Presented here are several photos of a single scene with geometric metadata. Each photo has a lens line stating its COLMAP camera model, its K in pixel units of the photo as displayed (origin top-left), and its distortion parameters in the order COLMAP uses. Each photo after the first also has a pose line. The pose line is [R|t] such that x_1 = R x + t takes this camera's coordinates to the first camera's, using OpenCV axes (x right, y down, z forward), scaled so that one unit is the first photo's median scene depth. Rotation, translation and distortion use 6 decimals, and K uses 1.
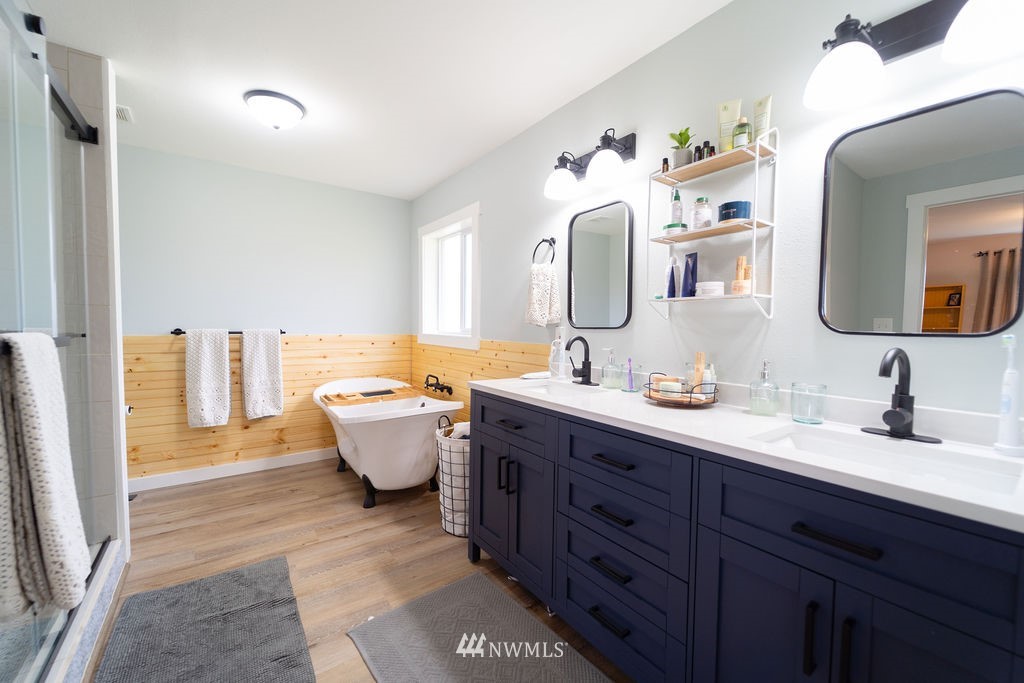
lens RADIAL K [[410.7, 0, 513.9], [0, 410.7, 343.2], [0, 0, 1]] dist [0.004678, -0.002678]
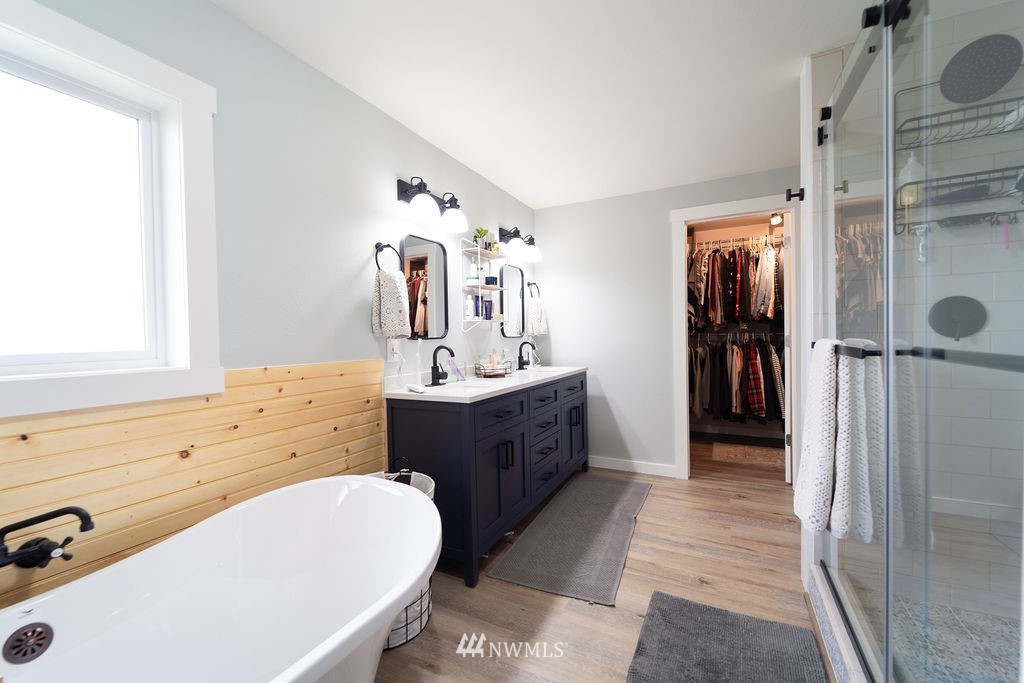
lens RADIAL K [[410.7, 0, 513.9], [0, 410.7, 343.2], [0, 0, 1]] dist [0.004678, -0.002678]
pose [[-0.457527, -0.020123, 0.888968, -1.115373], [0.050448, 0.997546, 0.048546, -0.077728], [-0.887763, 0.067058, -0.455389, 1.499514]]
